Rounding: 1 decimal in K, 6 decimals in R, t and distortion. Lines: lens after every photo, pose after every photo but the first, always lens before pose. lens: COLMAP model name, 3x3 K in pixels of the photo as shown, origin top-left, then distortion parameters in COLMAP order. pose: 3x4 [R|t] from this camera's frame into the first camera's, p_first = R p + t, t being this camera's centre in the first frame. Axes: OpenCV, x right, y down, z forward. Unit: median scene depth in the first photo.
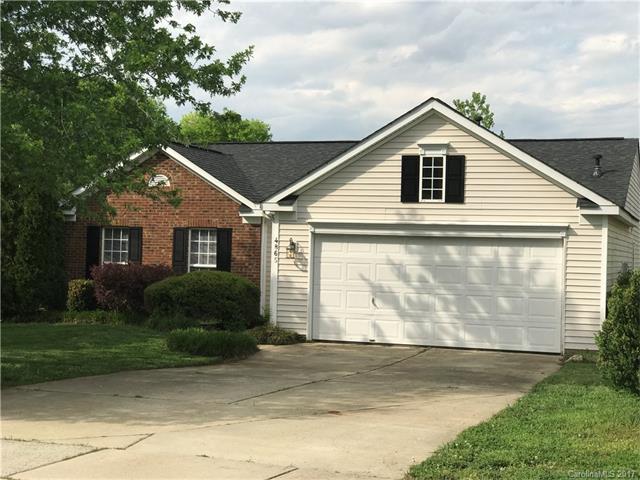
lens RADIAL K [[1074.8, 0, 319.7], [0, 1074.8, 241.8], [0, 0, 1]] dist [-0.210639, 0.000000]
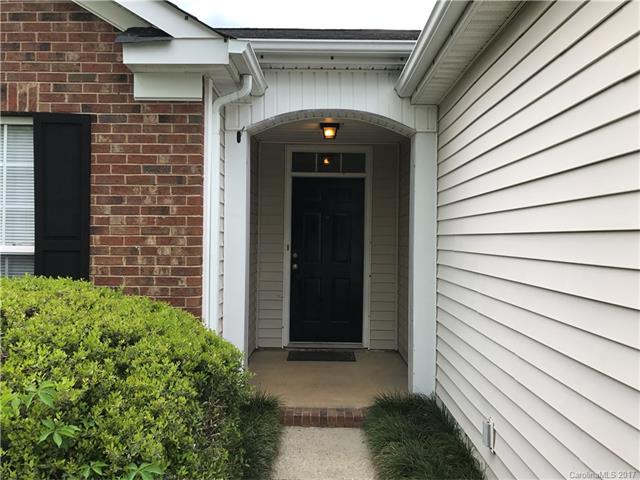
lens RADIAL K [[519.8, 0, 316.9], [0, 519.8, 238.3], [0, 0, 1]] dist [0.037212, -0.005484]
pose [[0.952148, -0.016729, 0.305179, -0.084614], [-0.002196, 0.998101, 0.061564, 0.014094], [-0.305629, -0.059288, 0.950303, 1.055344]]
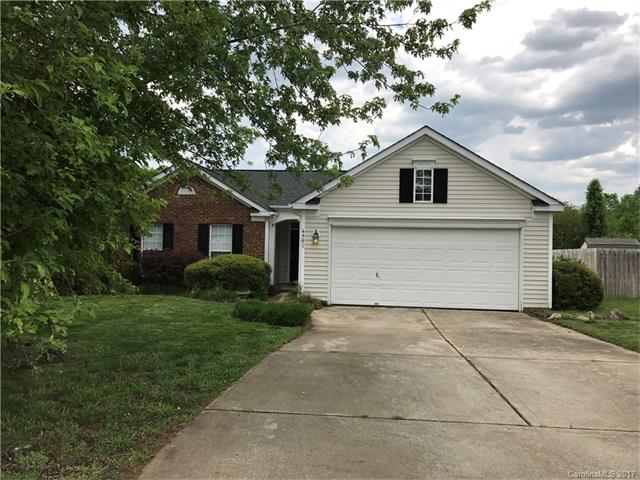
lens RADIAL K [[519.8, 0, 322.4], [0, 519.8, 240.3], [0, 0, 1]] dist [0.037212, -0.005484]
pose [[0.972226, -0.006755, 0.233947, -0.176139], [0.005555, 0.999968, 0.005791, 0.006677], [-0.233979, -0.004330, 0.972232, 0.375714]]
